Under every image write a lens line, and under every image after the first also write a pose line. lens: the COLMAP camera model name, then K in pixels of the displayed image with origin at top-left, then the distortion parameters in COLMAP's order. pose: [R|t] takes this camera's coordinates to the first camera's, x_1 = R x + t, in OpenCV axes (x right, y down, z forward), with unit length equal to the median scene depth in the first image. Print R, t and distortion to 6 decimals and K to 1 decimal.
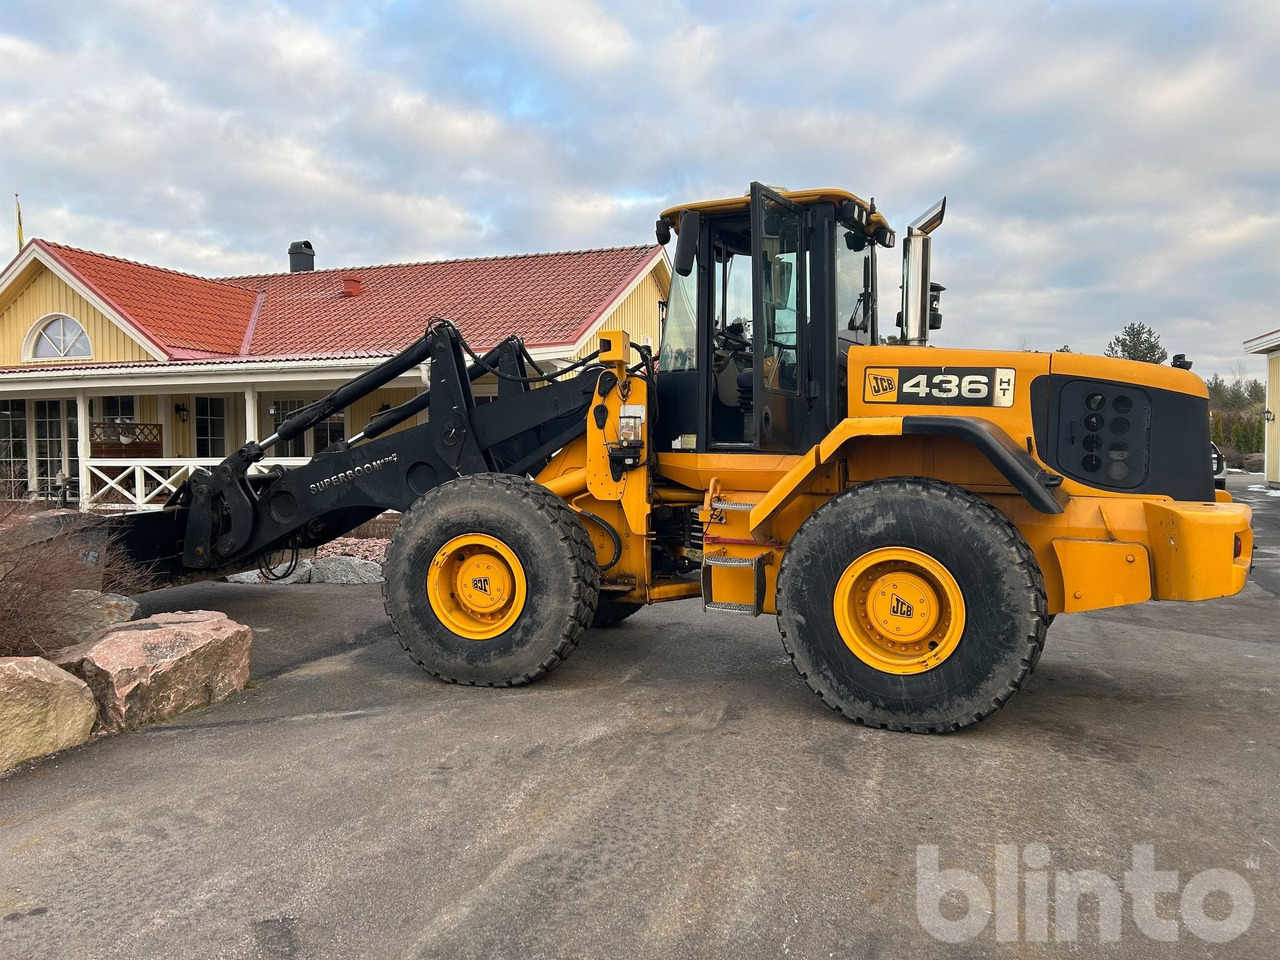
lens RADIAL K [[945.0, 0, 644.1], [0, 945.0, 479.1], [0, 0, 1]] dist [0.046970, -0.049104]
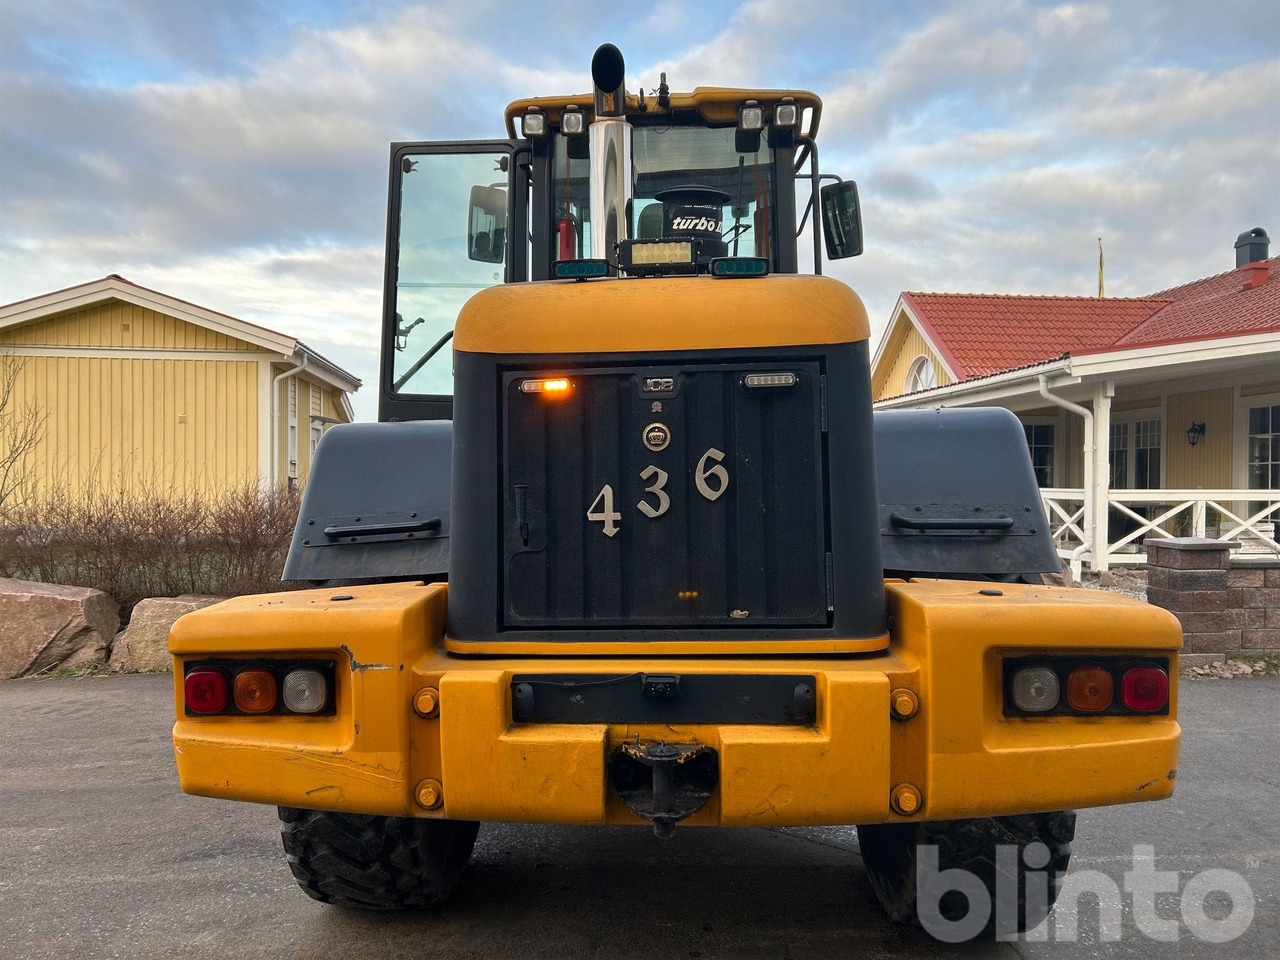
lens RADIAL K [[975.2, 0, 611.6], [0, 975.2, 479.9], [0, 0, 1]] dist [0.058771, -0.052672]
pose [[0.388577, 0.008218, -0.921380, 0.926194], [-0.041812, 0.999087, -0.008722, -0.024836], [0.920467, 0.041913, 0.388566, 0.816874]]
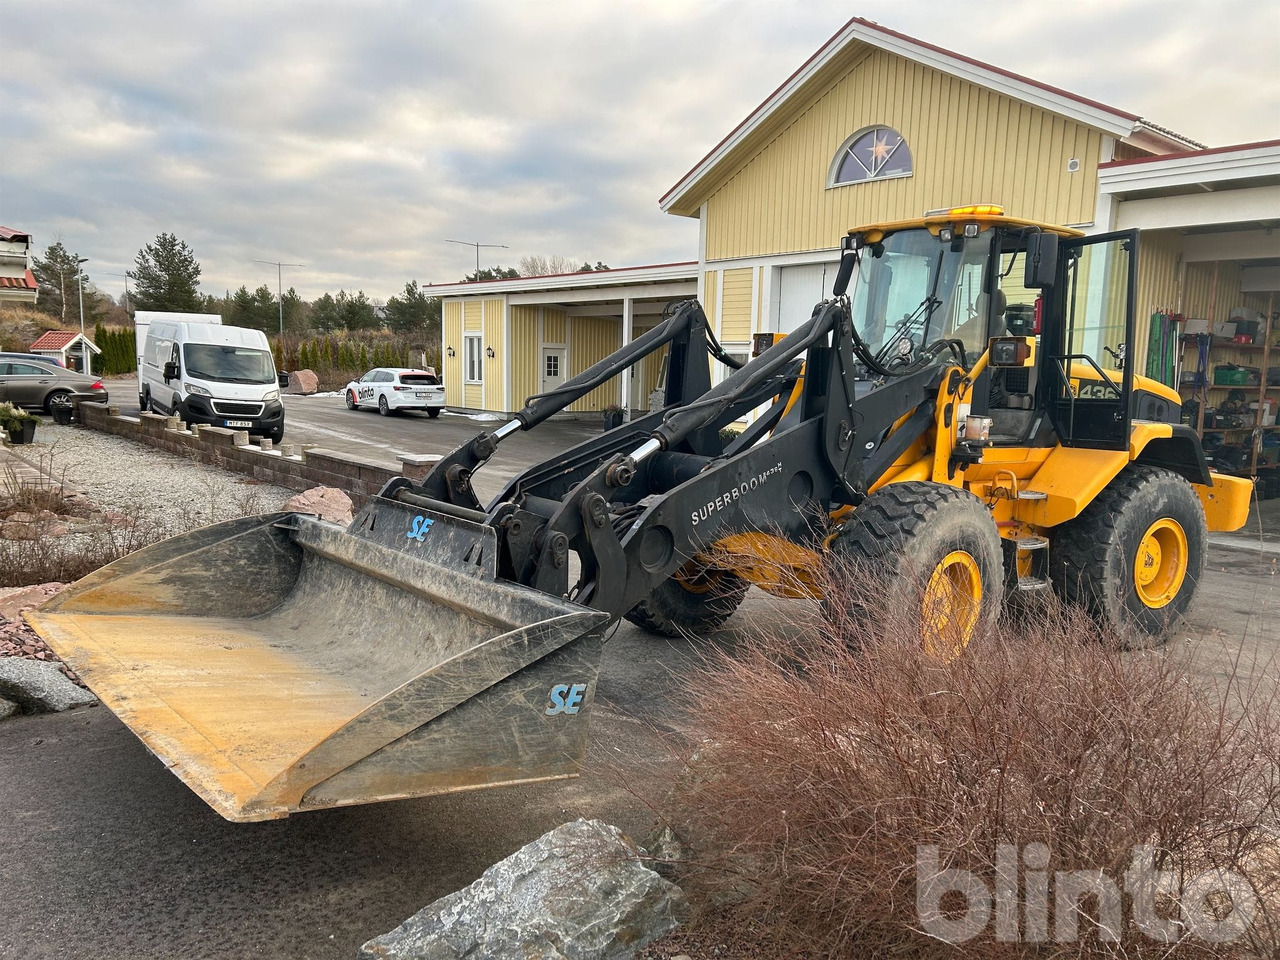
lens RADIAL K [[944.4, 0, 635.5], [0, 944.4, 483.7], [0, 0, 1]] dist [0.061282, -0.058935]
pose [[0.524343, -0.084047, 0.847349, -1.203282], [-0.003083, 0.994923, 0.100592, -0.106796], [-0.851501, -0.055357, 0.521422, 0.850192]]
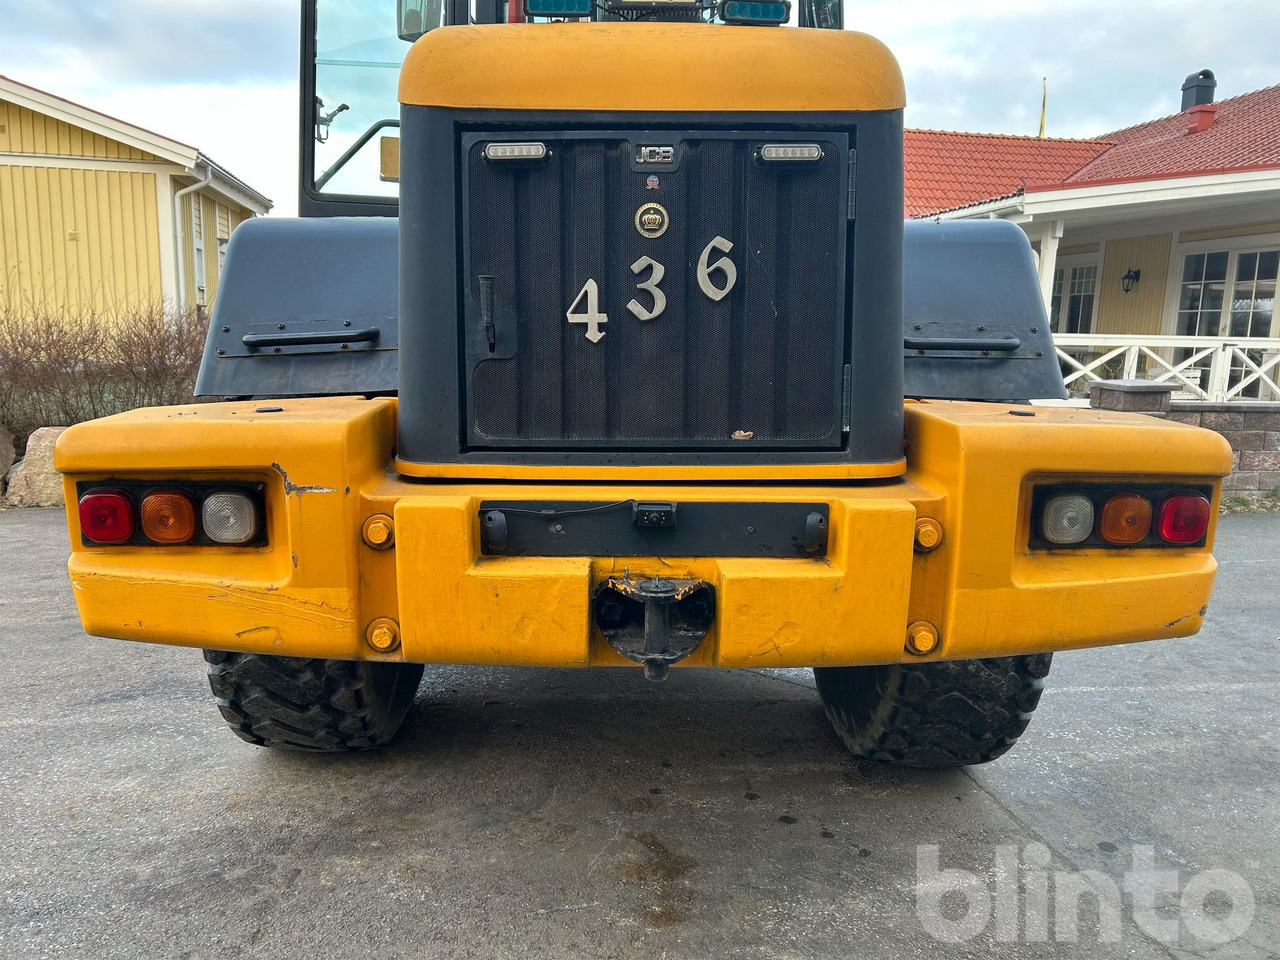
lens RADIAL K [[974.3, 0, 612.3], [0, 974.3, 480.3], [0, 0, 1]] dist [0.087069, -0.099586]
pose [[0.456149, 0.156862, -0.875969, 0.866525], [-0.061126, 0.987540, 0.145011, -0.007849], [0.887802, -0.012602, 0.460054, 0.822126]]
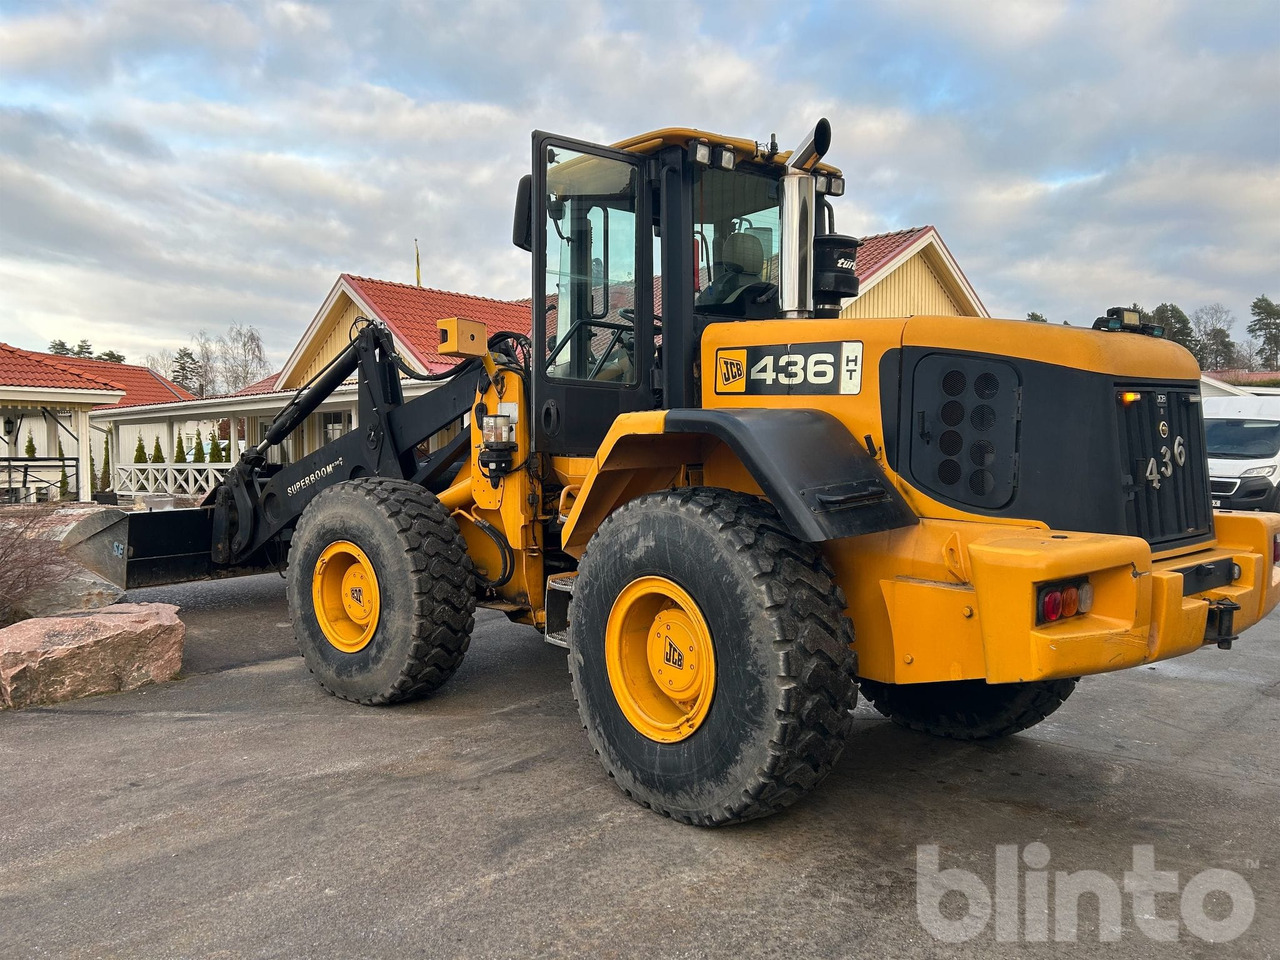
lens RADIAL K [[961.2, 0, 632.6], [0, 961.2, 479.1], [0, 0, 1]] dist [0.043260, -0.041089]
pose [[0.914982, 0.011229, -0.403339, 0.516501], [-0.014969, 0.999869, -0.006121, -0.003329], [0.403218, 0.011638, 0.915030, 0.245114]]
